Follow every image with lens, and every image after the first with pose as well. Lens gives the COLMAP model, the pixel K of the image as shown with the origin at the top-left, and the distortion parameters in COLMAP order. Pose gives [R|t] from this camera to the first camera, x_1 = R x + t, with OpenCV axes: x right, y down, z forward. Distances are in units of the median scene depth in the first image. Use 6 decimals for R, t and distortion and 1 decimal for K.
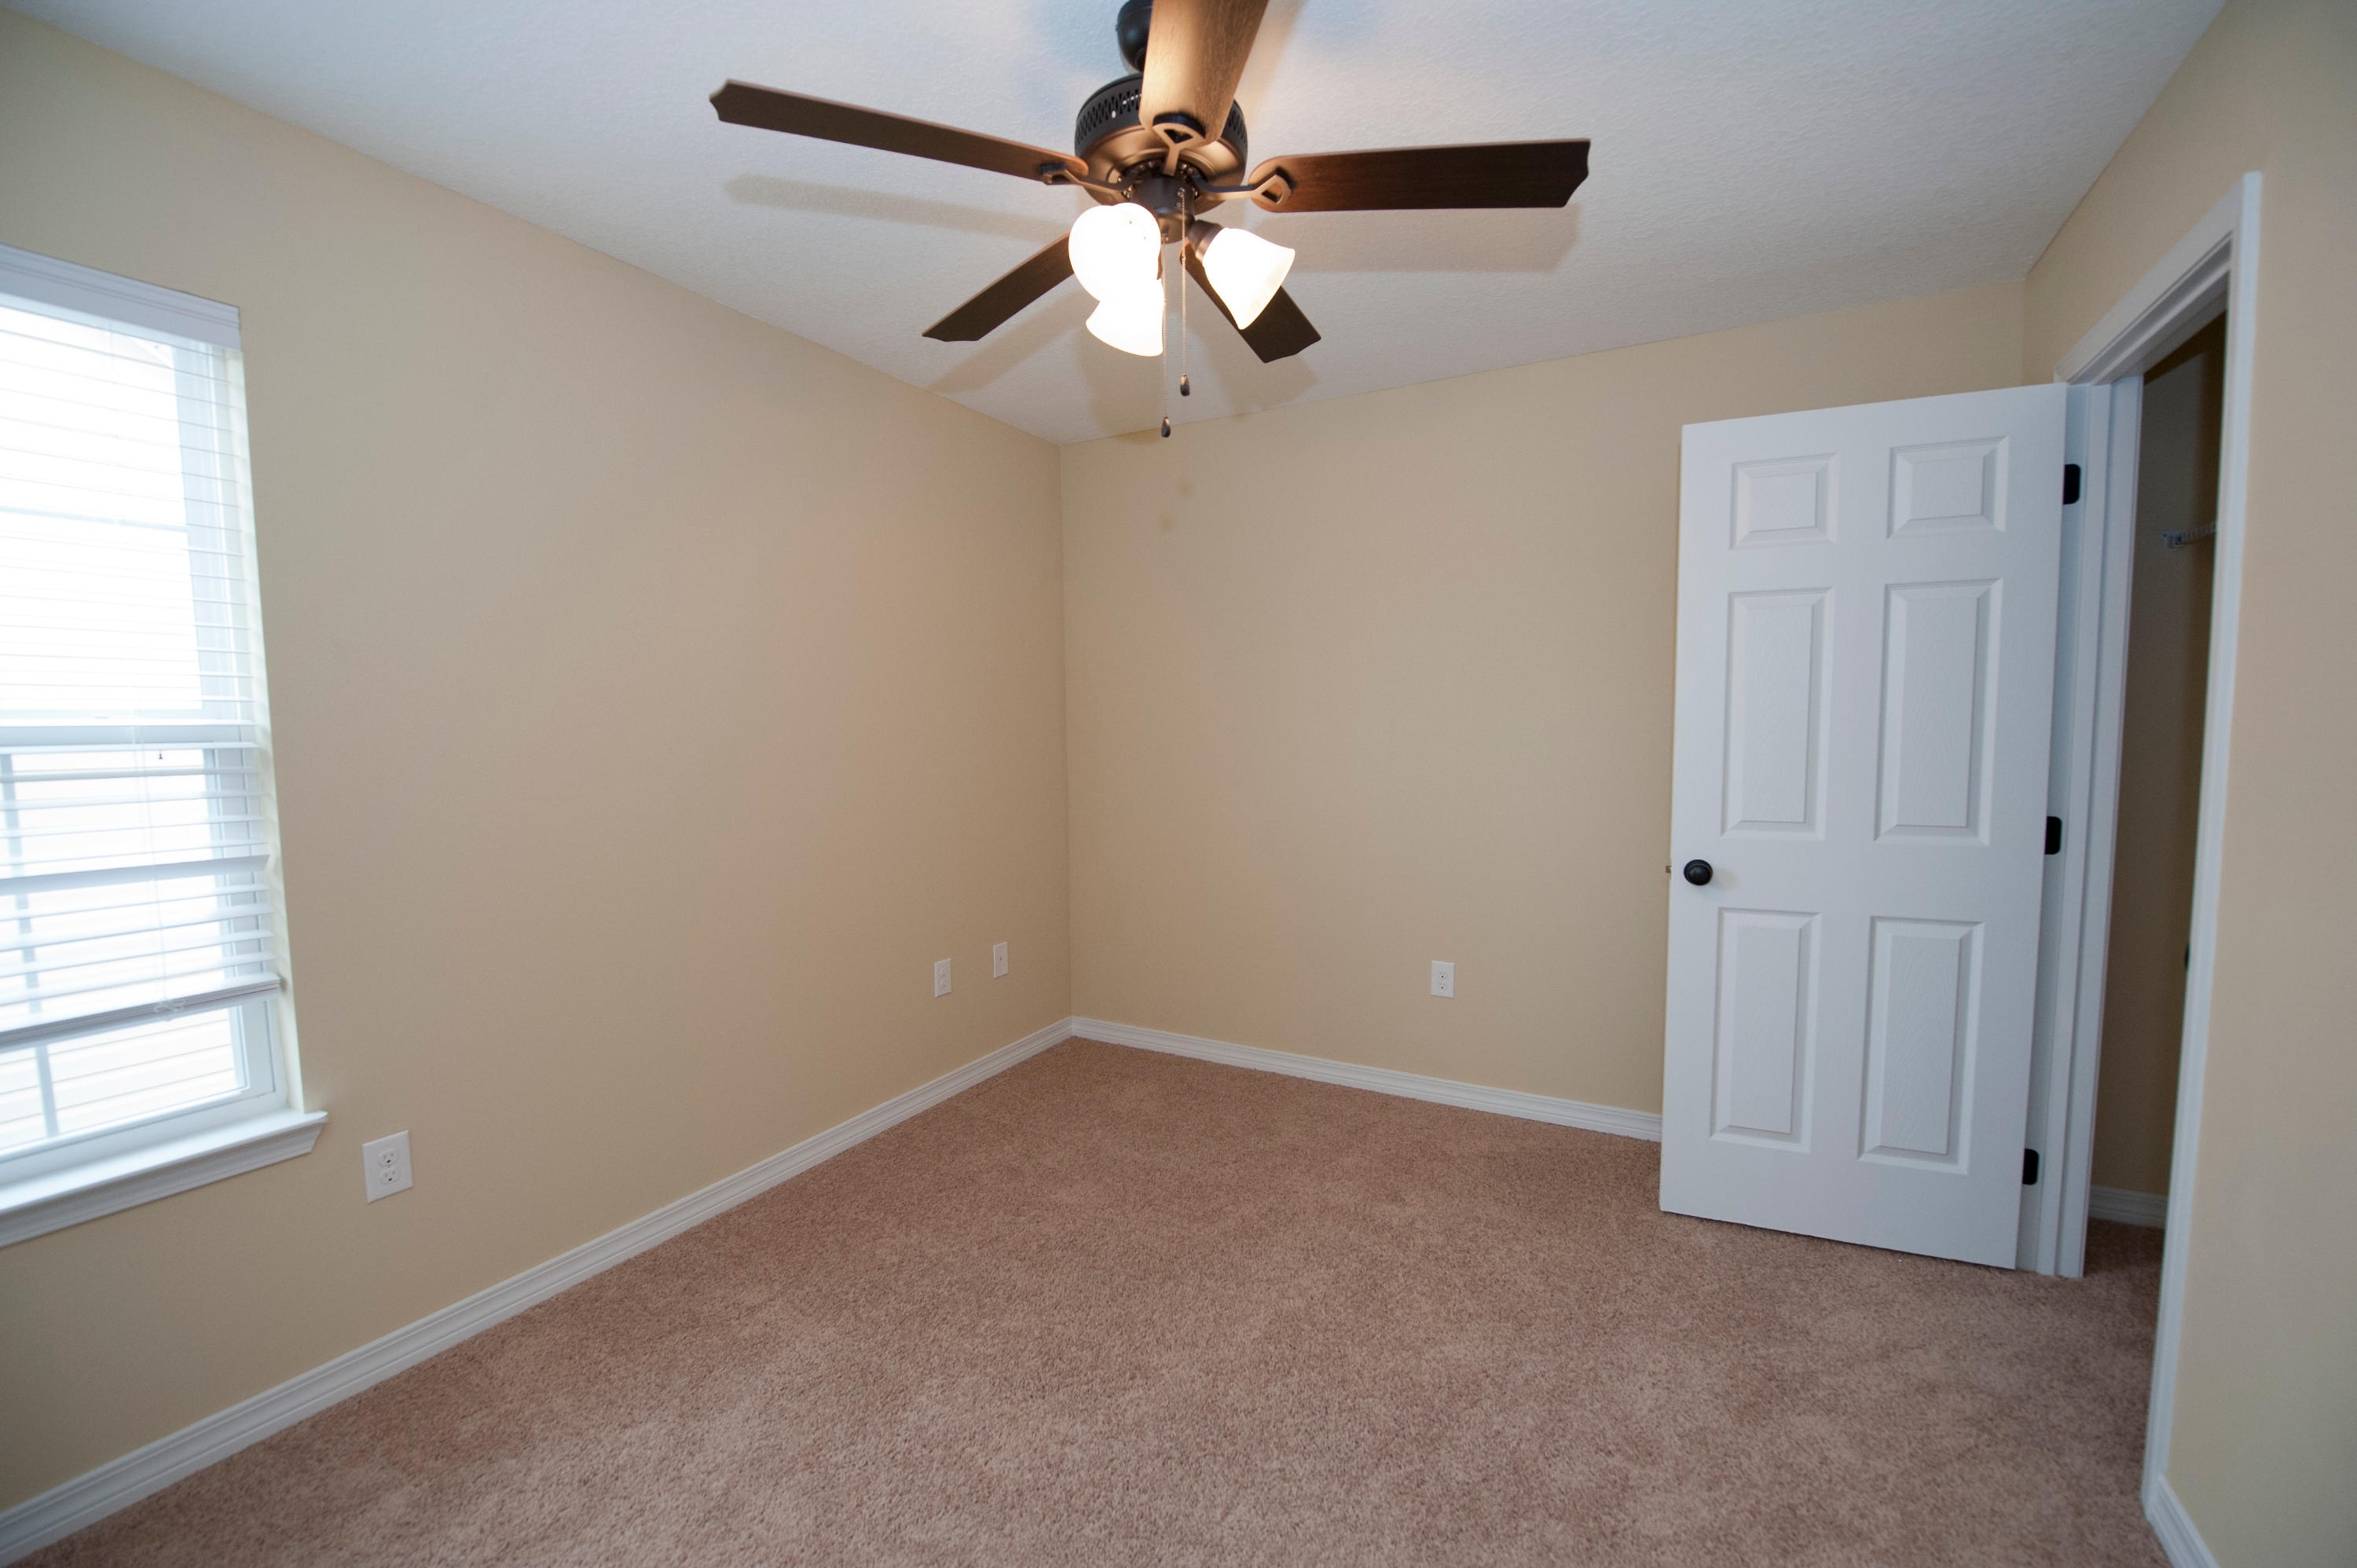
lens RADIAL K [[955.1, 0, 1176.3], [0, 955.1, 788.3], [0, 0, 1]] dist [0.001854, 0.000012]
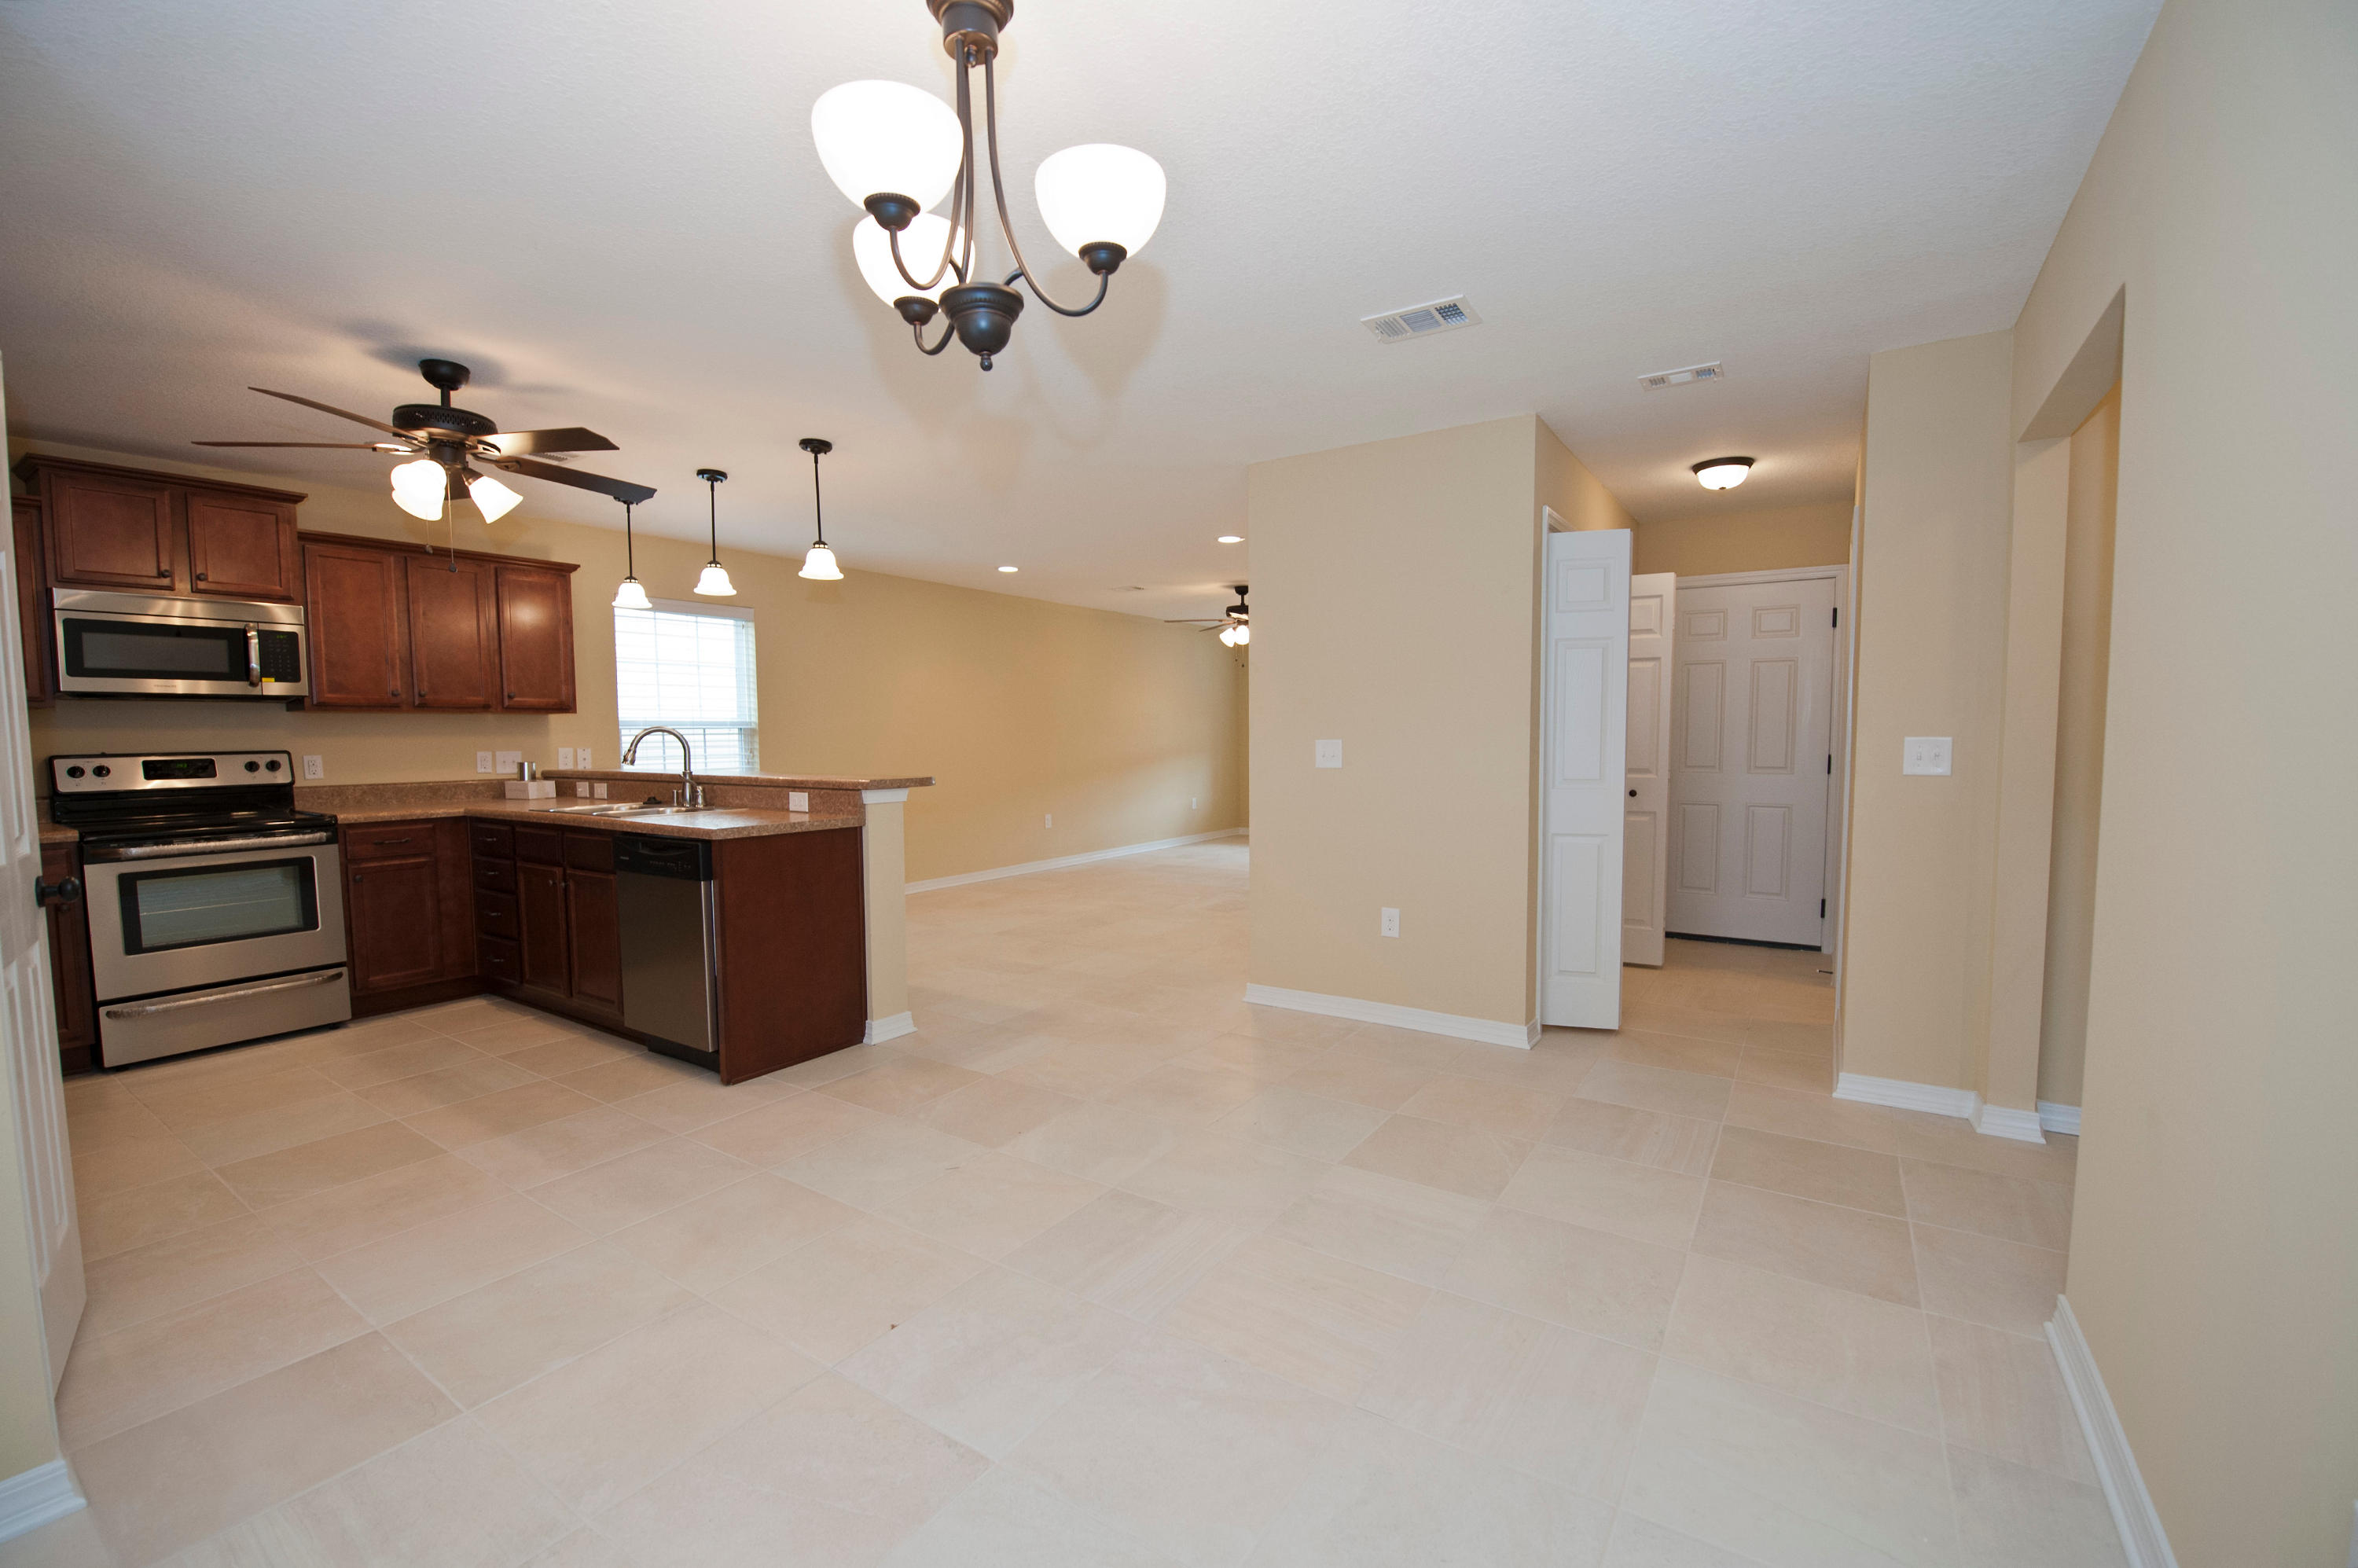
lens RADIAL K [[938.2, 0, 1188.2], [0, 938.2, 793.7], [0, 0, 1]] dist [-0.016415, -0.001290]
pose [[0.997146, 0.022019, -0.072211, 0.943744], [-0.020734, 0.999614, 0.018501, 0.107204], [0.072590, -0.016951, 0.997218, -2.410556]]
